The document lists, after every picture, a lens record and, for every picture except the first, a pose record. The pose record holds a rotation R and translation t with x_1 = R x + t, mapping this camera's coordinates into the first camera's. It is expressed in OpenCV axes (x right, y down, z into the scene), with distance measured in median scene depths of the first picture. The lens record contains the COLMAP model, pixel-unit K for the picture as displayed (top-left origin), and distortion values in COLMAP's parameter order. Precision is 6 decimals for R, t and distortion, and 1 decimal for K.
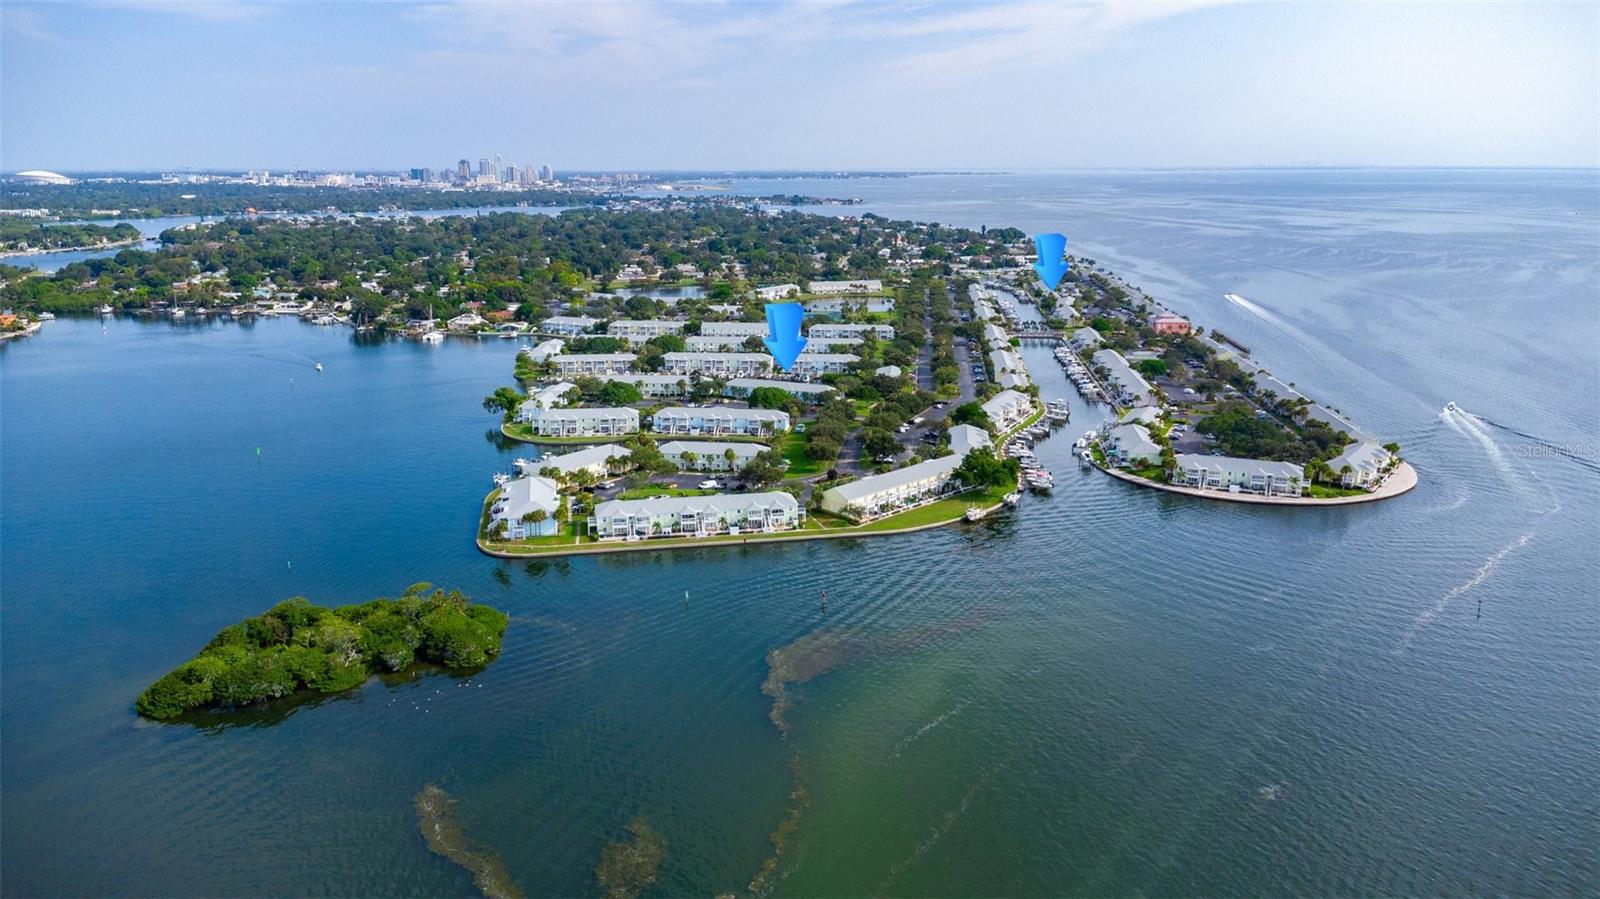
lens RADIAL K [[1154.2, 0, 798.2], [0, 1154.2, 452.0], [0, 0, 1]] dist [0.022553, -0.018244]
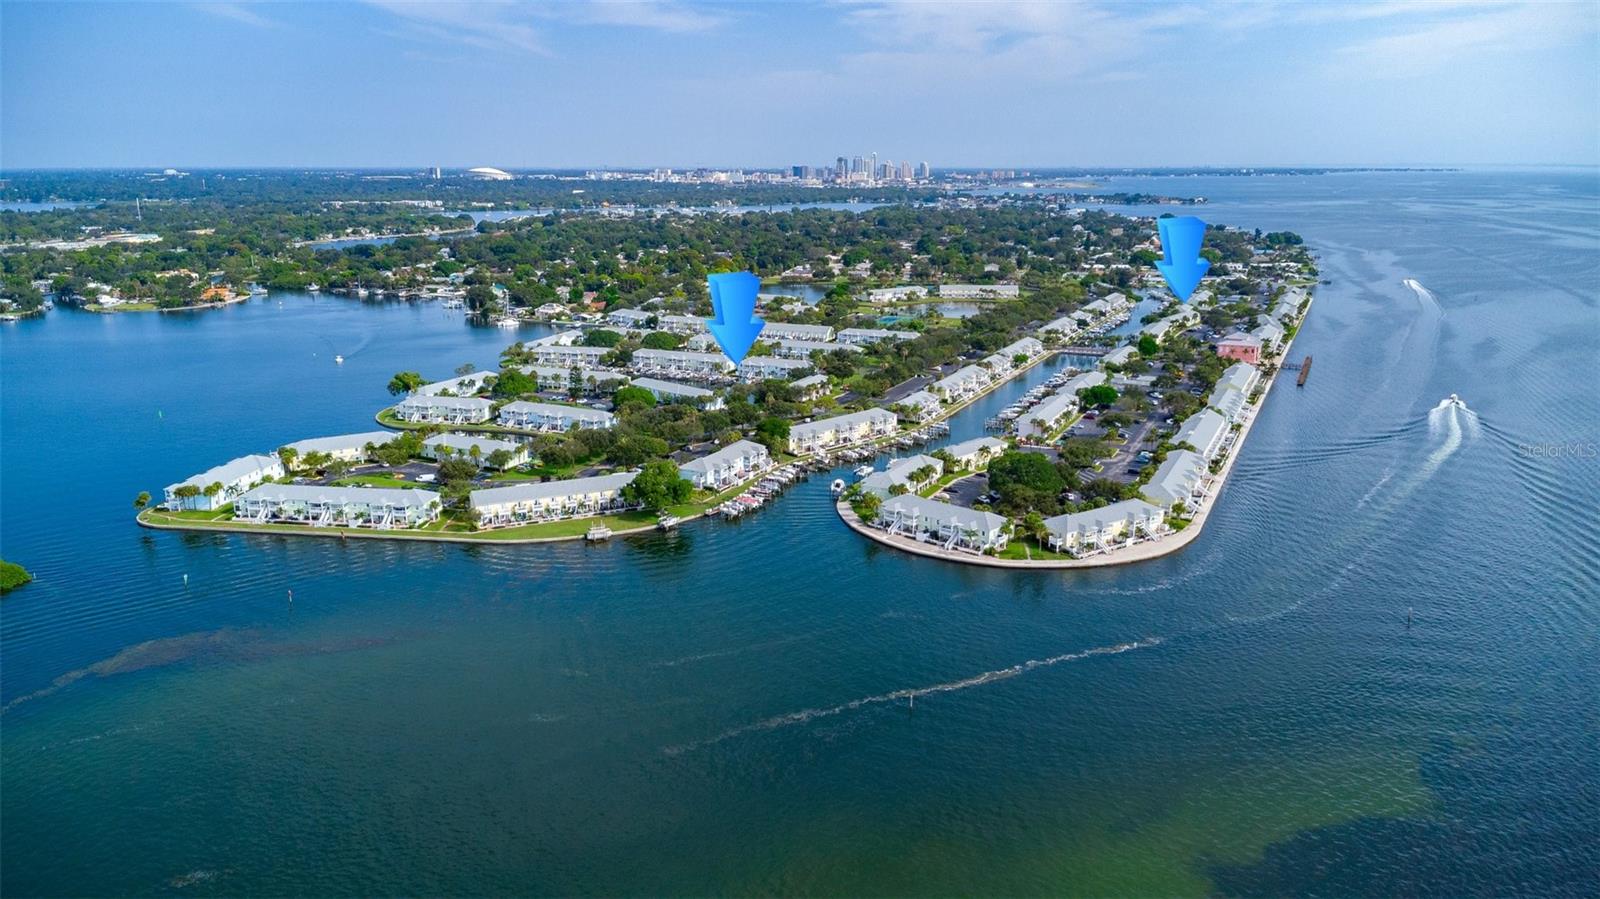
lens RADIAL K [[1154.2, 0, 798.1], [0, 1154.2, 447.8], [0, 0, 1]] dist [0.022553, -0.018244]
pose [[0.940007, 0.081655, -0.331240, 0.185602], [-0.081942, 0.996551, 0.013123, -0.012620], [0.331169, 0.014807, 0.943455, 0.047914]]
